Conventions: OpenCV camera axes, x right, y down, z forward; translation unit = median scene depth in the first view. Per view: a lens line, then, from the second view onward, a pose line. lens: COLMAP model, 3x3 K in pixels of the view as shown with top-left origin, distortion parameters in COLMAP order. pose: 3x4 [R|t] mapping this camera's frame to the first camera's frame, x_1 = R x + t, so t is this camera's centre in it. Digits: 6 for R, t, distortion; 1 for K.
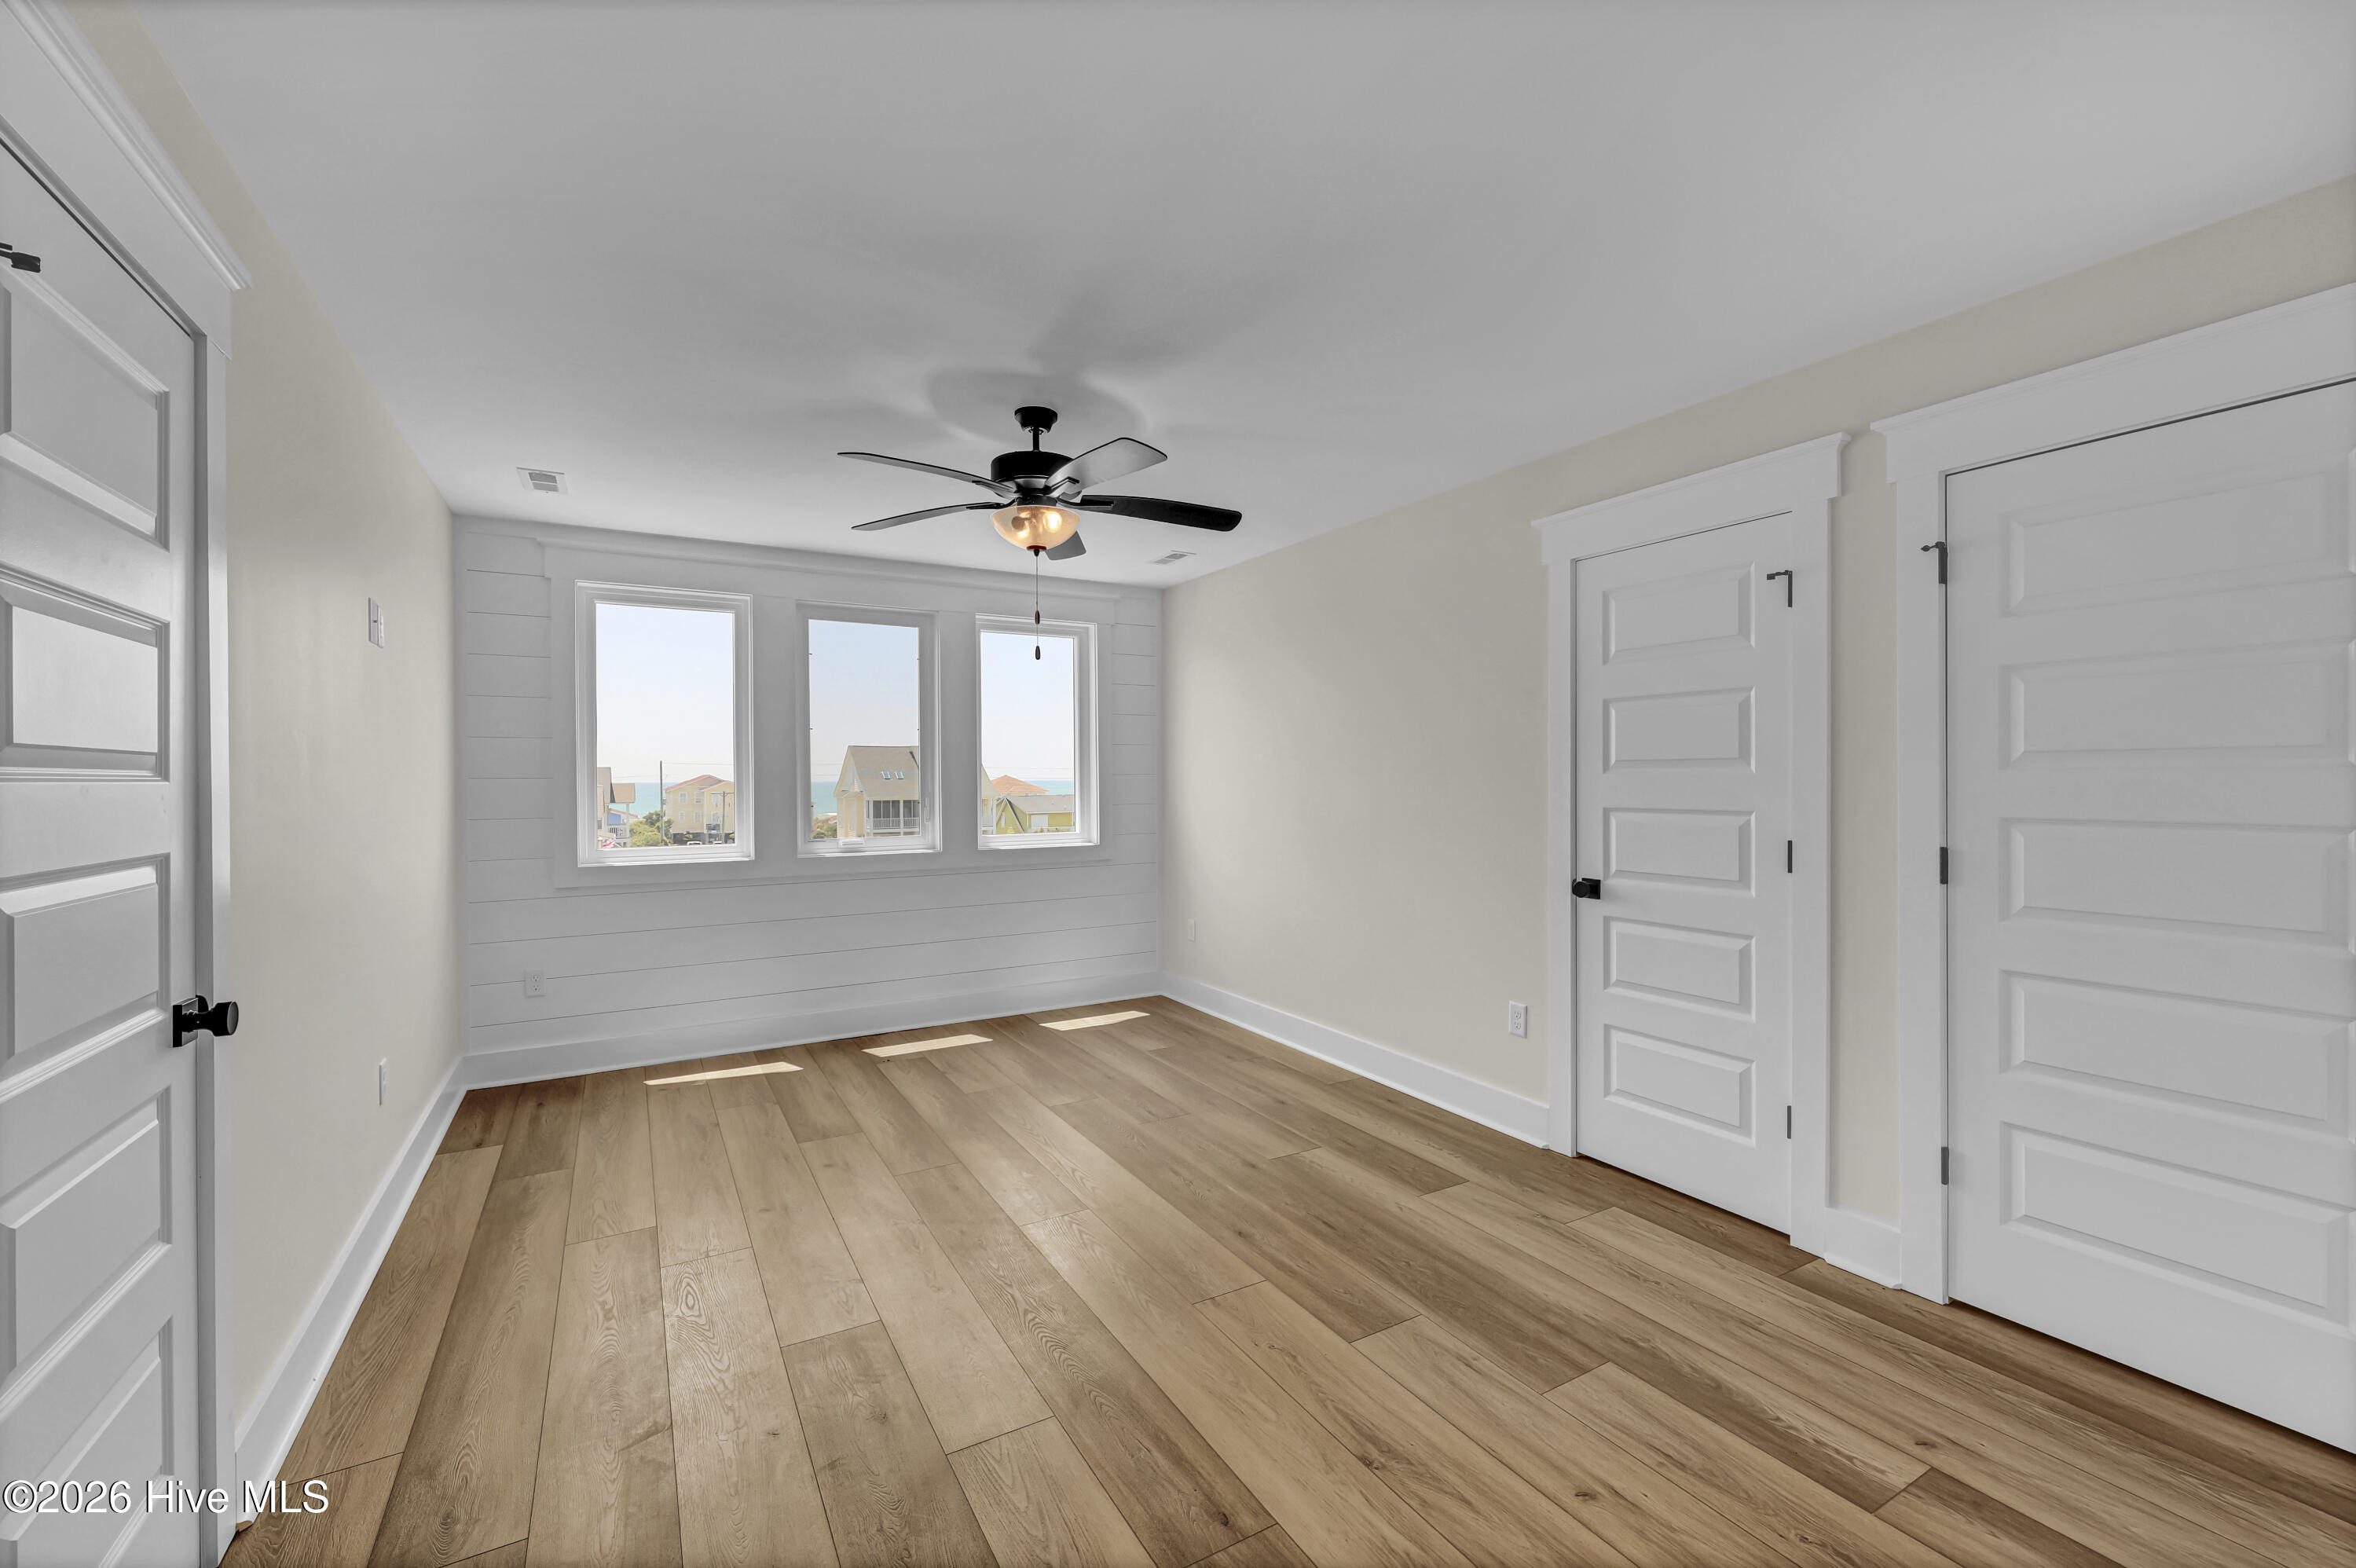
lens RADIAL K [[971.4, 0, 1184.0], [0, 971.4, 796.6], [0, 0, 1]] dist [-0.002463, -0.000063]
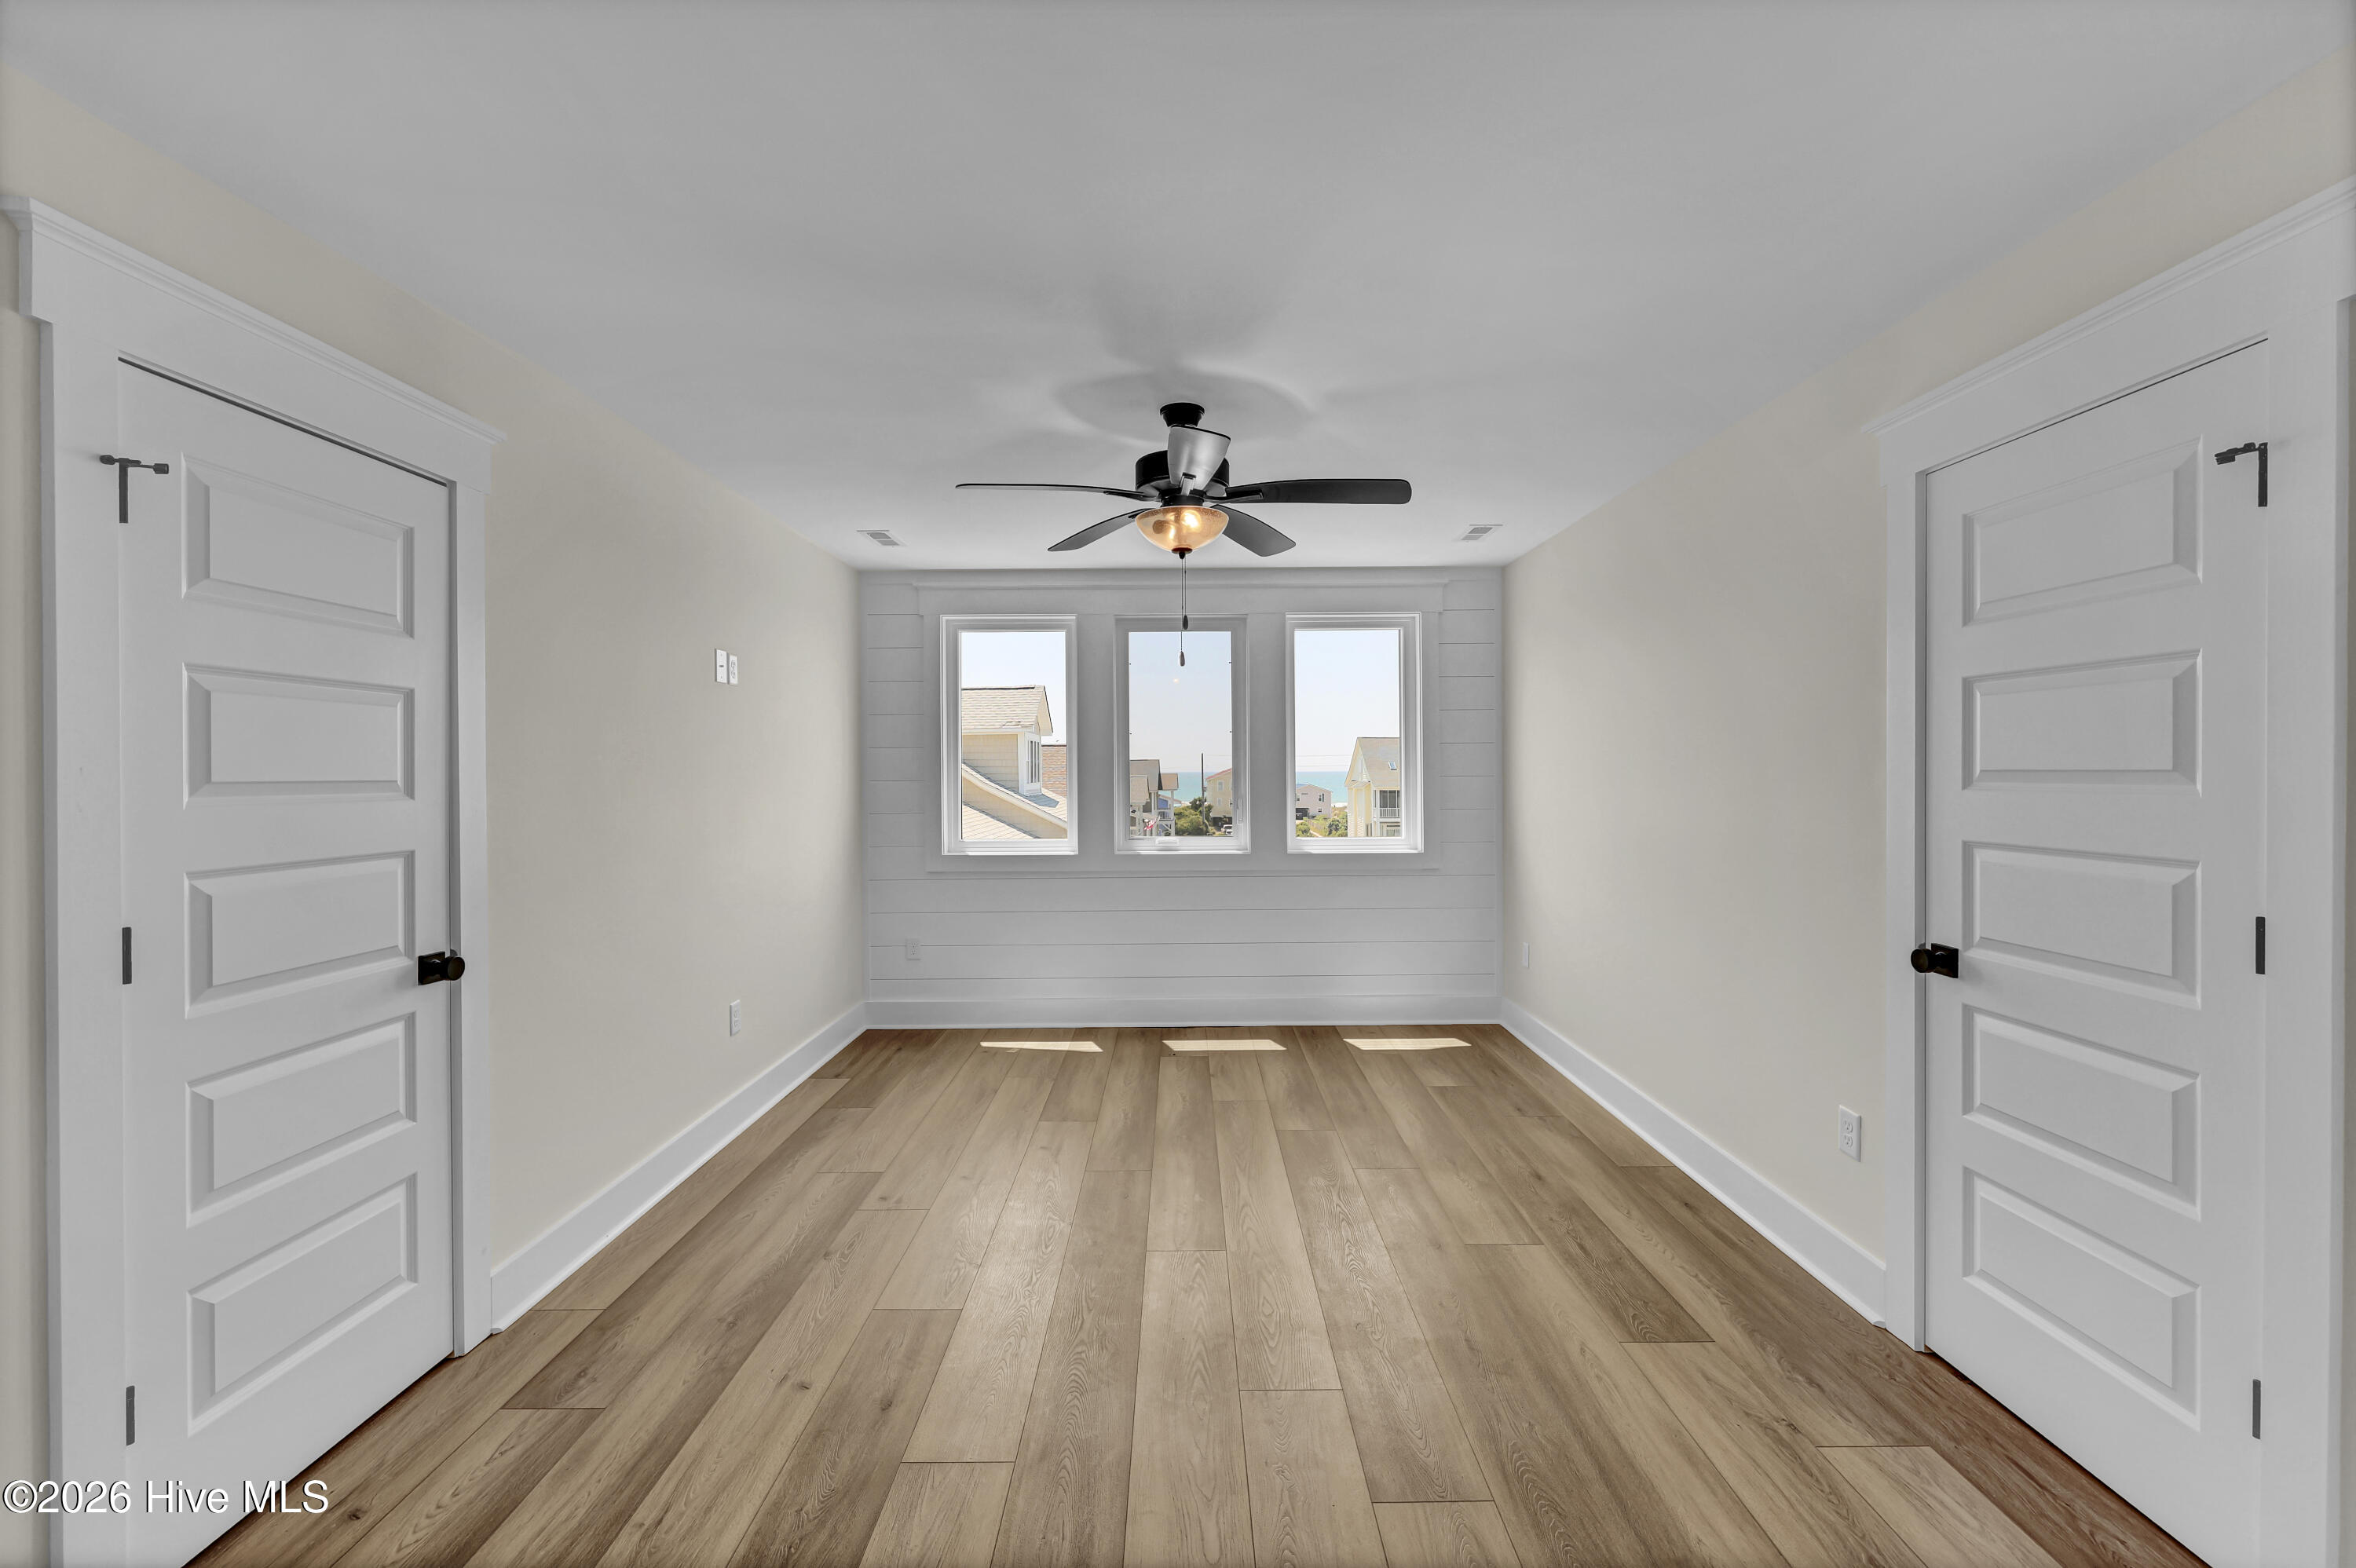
lens RADIAL K [[965.7, 0, 1175.2], [0, 965.7, 789.6], [0, 0, 1]] dist [-0.002654, 0.000364]
pose [[0.862416, 0.010264, -0.506095, 0.260405], [-0.008669, 0.999947, 0.005507, -0.019531], [0.506125, -0.000362, 0.862460, 0.137982]]
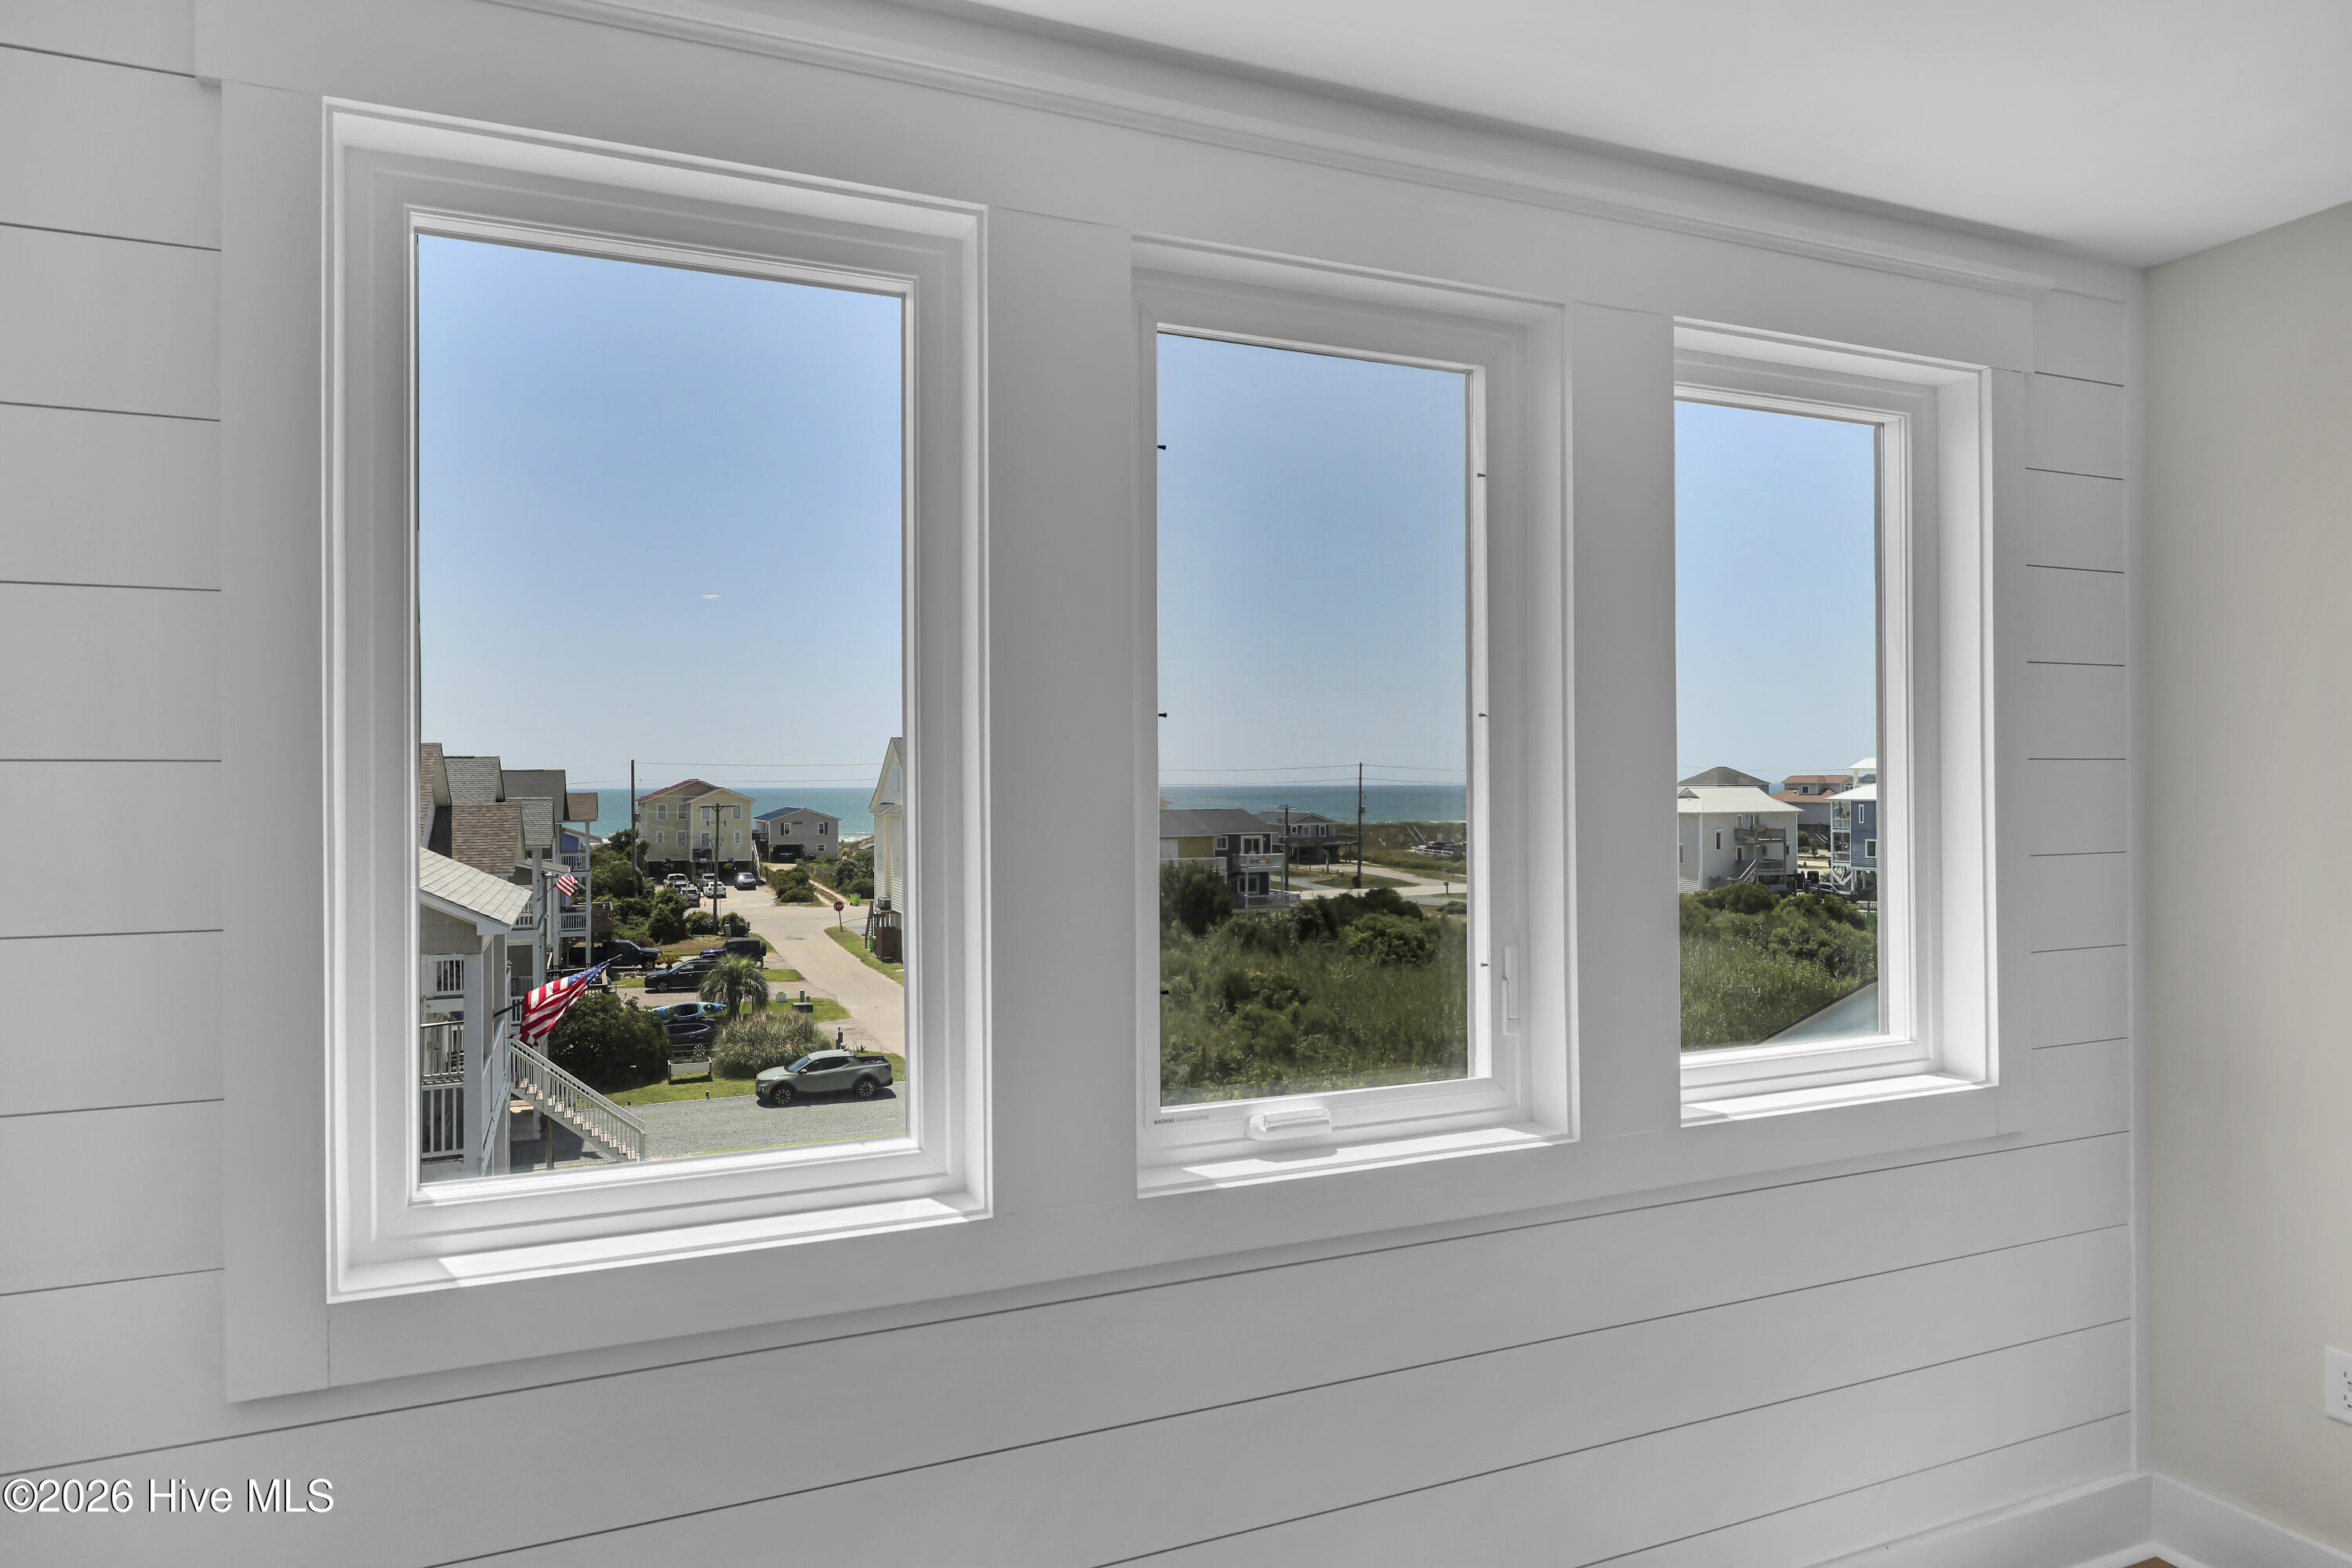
lens RADIAL K [[1419.5, 0, 1176.0], [0, 1419.5, 784.0], [0, 0, 1]] dist [0.001702, 0.000211]
pose [[0.991721, 0.000195, -0.128412, -0.428762], [-0.002518, 0.999836, -0.017924, -0.058373], [0.128388, 0.018099, 0.991559, 0.786321]]
